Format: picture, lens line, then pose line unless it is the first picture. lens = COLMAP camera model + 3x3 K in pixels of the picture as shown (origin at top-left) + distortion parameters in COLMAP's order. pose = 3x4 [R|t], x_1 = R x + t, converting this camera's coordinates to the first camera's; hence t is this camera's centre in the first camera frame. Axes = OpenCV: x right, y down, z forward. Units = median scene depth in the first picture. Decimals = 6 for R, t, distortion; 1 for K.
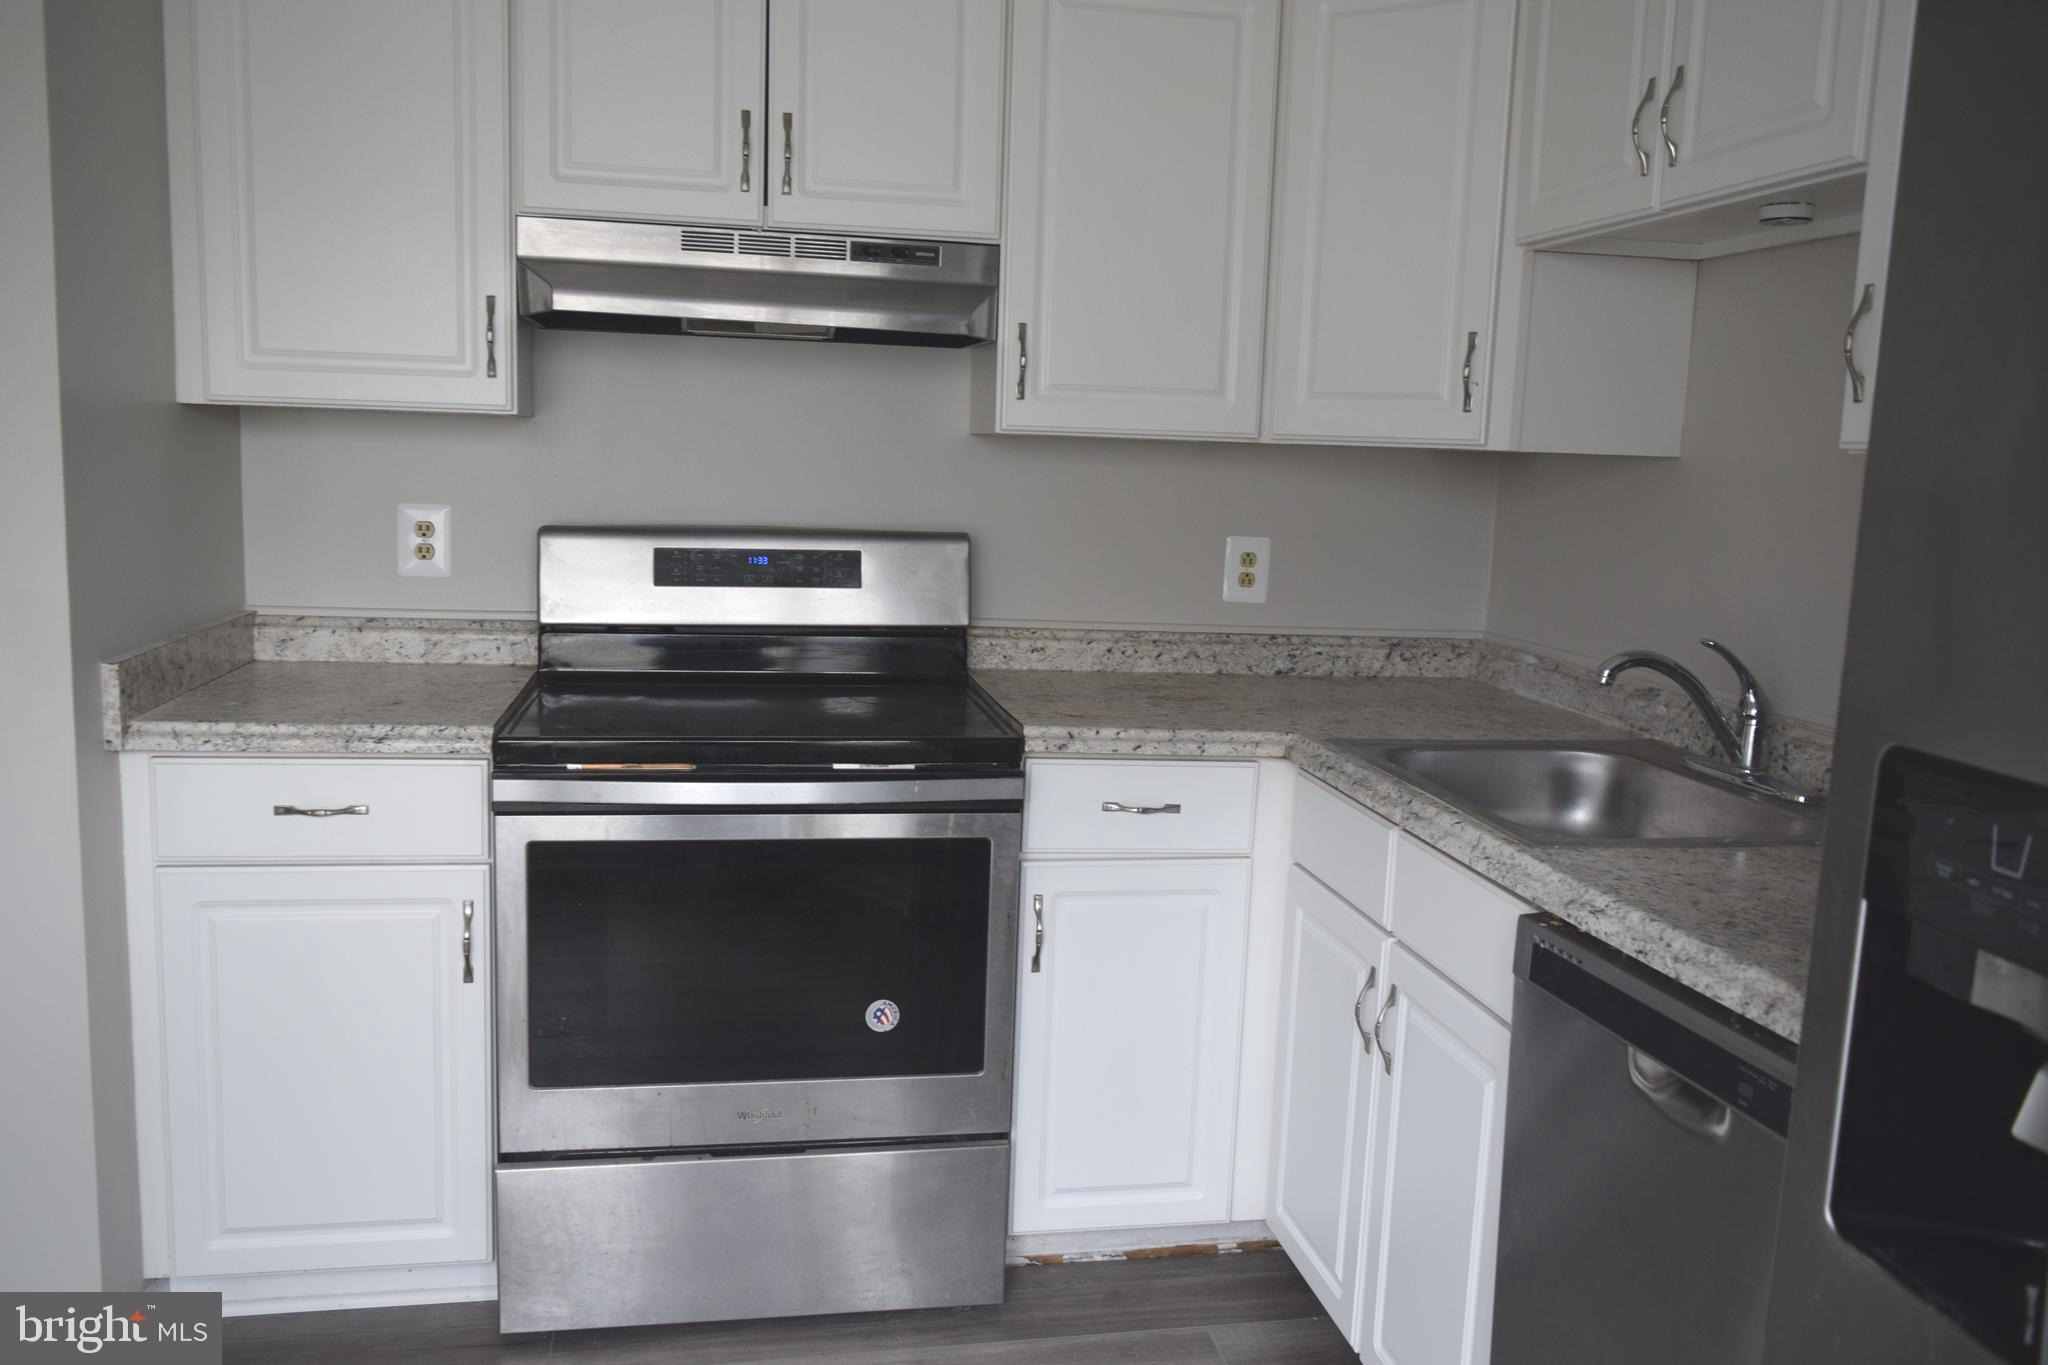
lens RADIAL K [[1578.2, 0, 1023.1], [0, 1578.2, 684.0], [0, 0, 1]] dist [-0.018544, 0.015860]
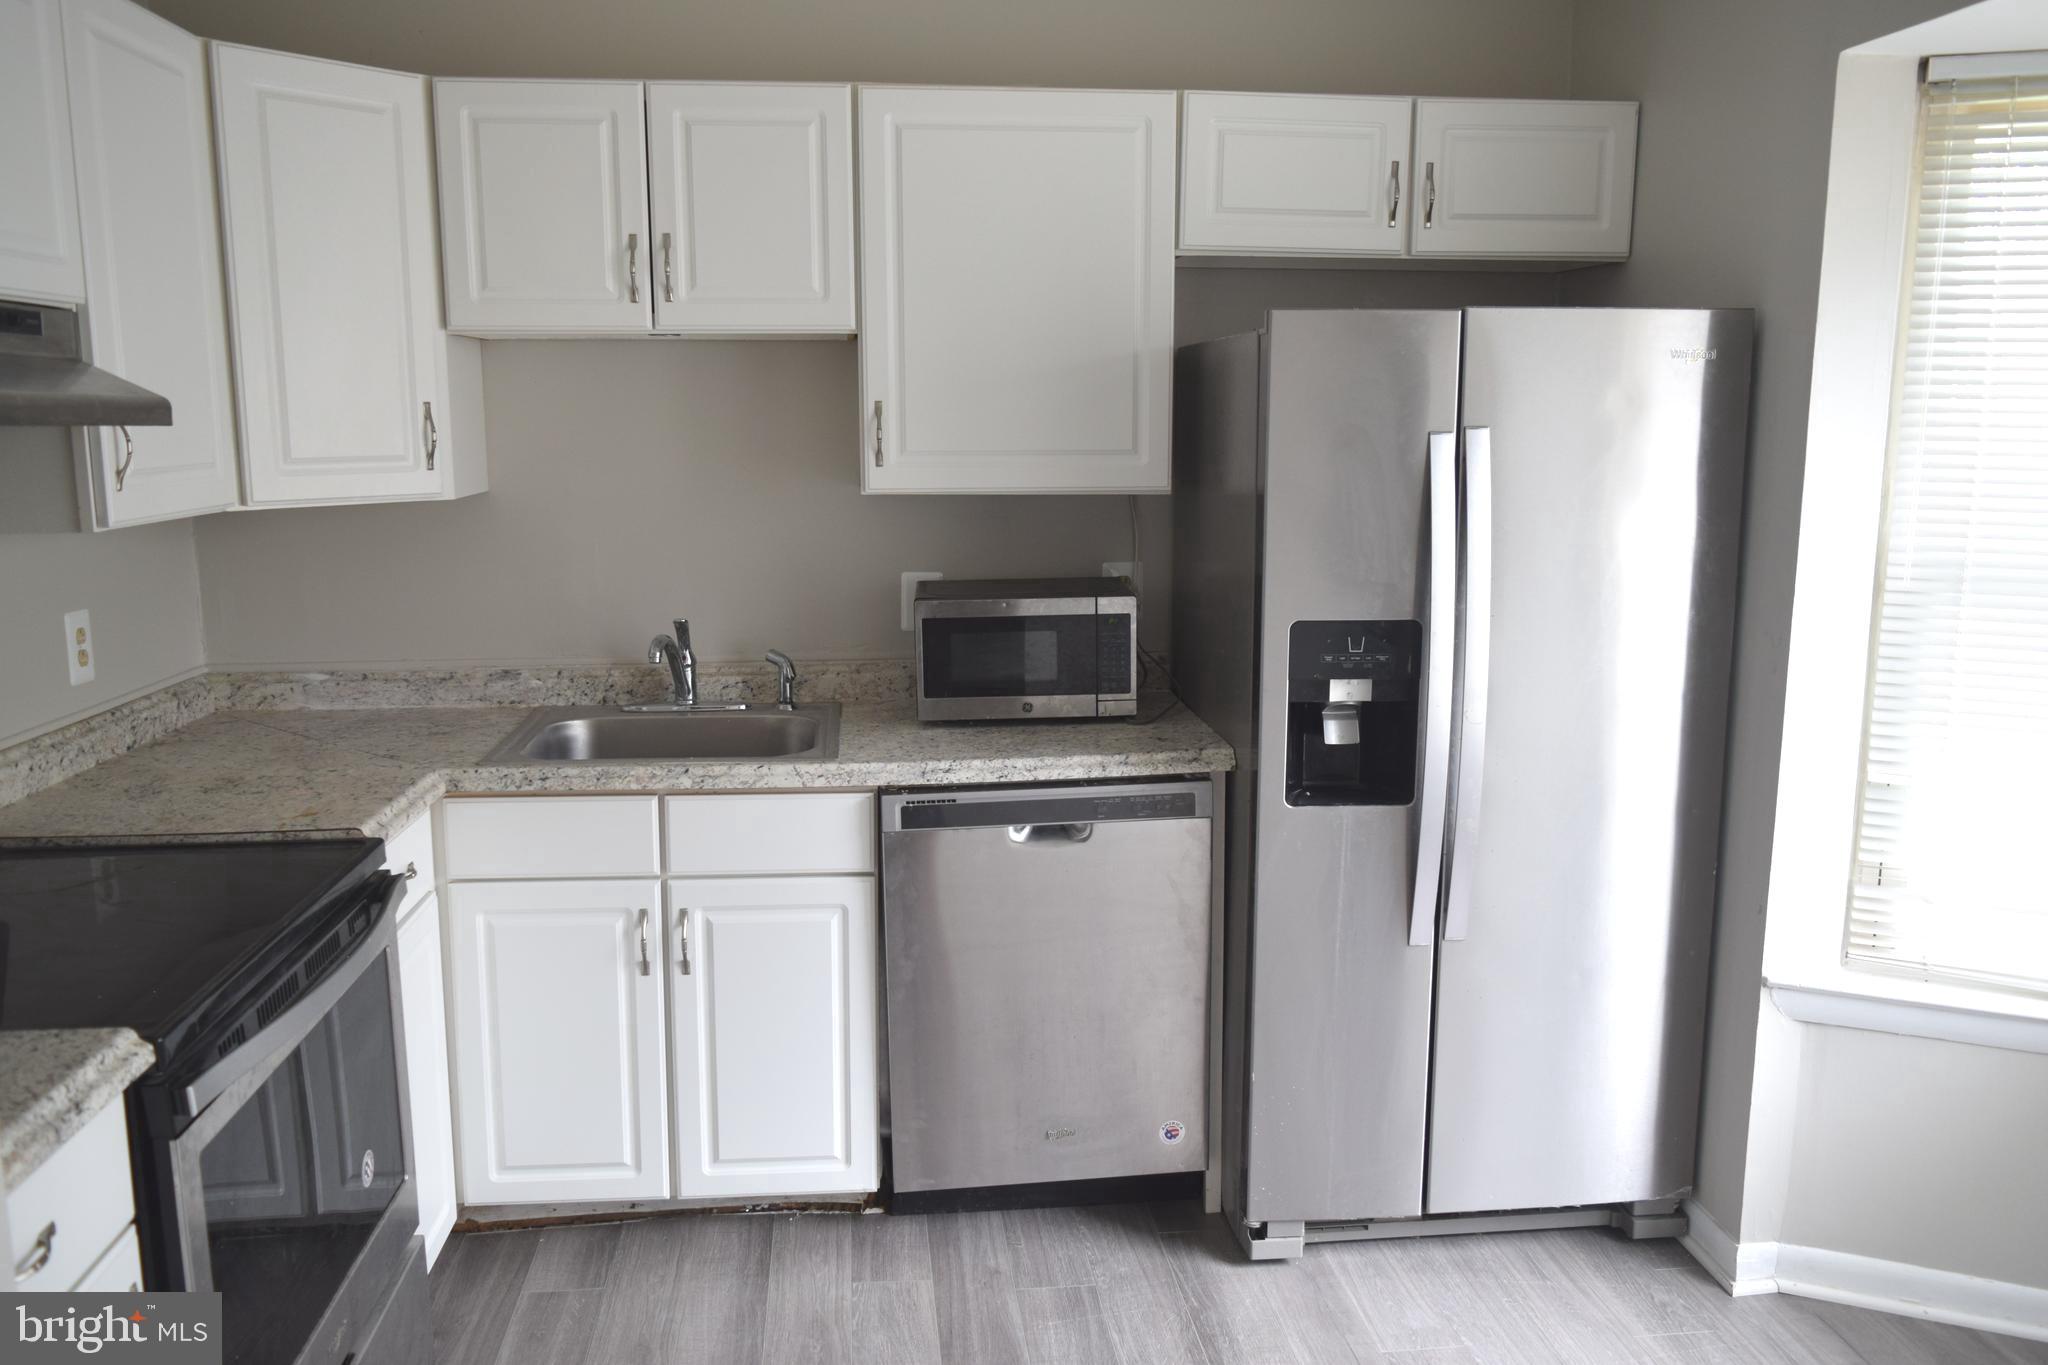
lens RADIAL K [[1578.2, 0, 1018.1], [0, 1578.2, 680.4], [0, 0, 1]] dist [-0.018544, 0.015860]
pose [[0.096808, -0.204830, 0.973998, -0.789248], [0.151915, 0.970170, 0.188925, -0.163533], [-0.983641, 0.129676, 0.125037, 0.415601]]
